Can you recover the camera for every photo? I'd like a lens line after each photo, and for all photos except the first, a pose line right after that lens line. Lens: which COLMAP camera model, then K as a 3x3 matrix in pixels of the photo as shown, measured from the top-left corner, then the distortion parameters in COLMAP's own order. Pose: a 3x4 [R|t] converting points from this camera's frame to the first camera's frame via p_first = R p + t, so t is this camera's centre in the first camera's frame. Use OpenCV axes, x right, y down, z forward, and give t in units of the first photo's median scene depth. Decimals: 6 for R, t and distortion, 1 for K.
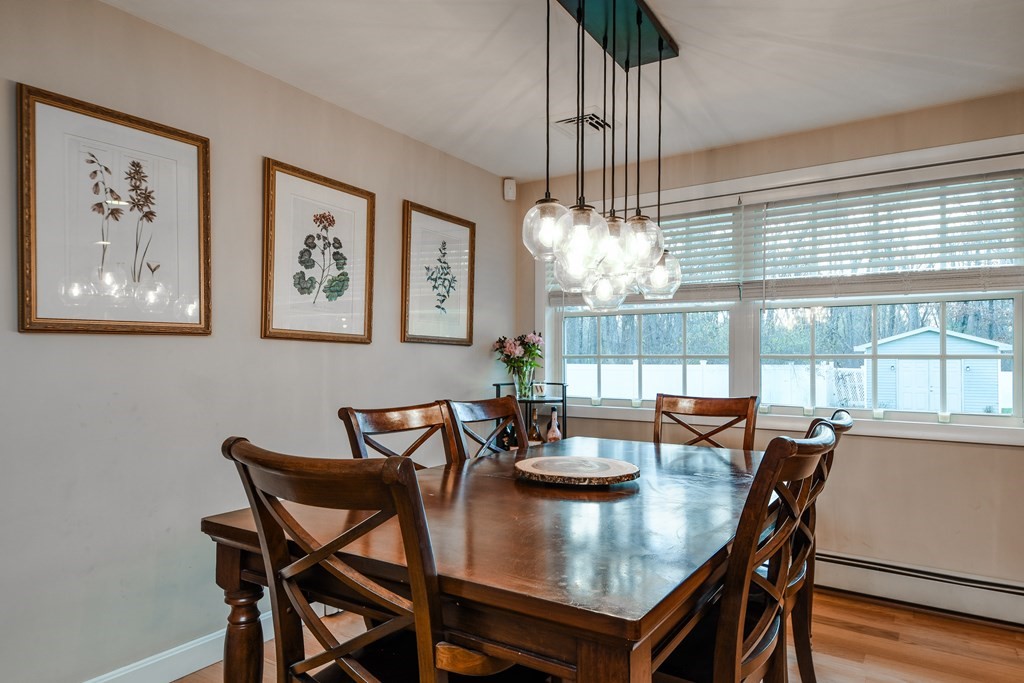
lens RADIAL K [[606.2, 0, 510.5], [0, 606.2, 357.1], [0, 0, 1]] dist [0.031633, -0.000616]
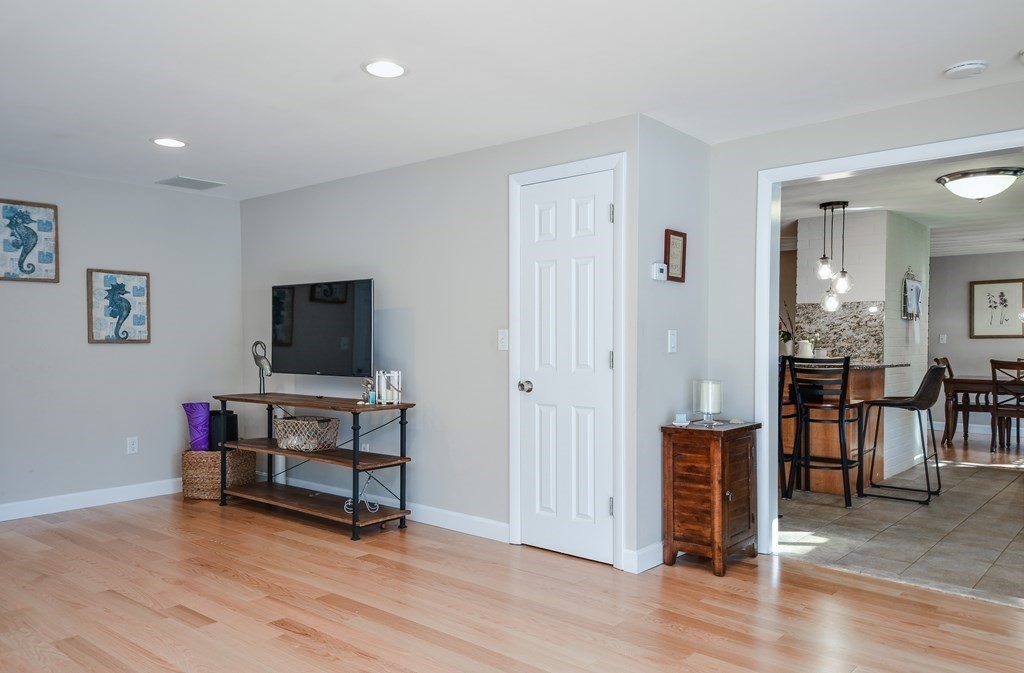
lens RADIAL K [[735.1, 0, 509.7], [0, 735.1, 357.2], [0, 0, 1]] dist [0.053738, -0.000026]
pose [[-0.119584, 0.018404, -0.992653, 3.304656], [-0.003150, 0.999816, 0.018917, 0.000706], [0.992819, 0.005389, -0.119504, -1.093244]]
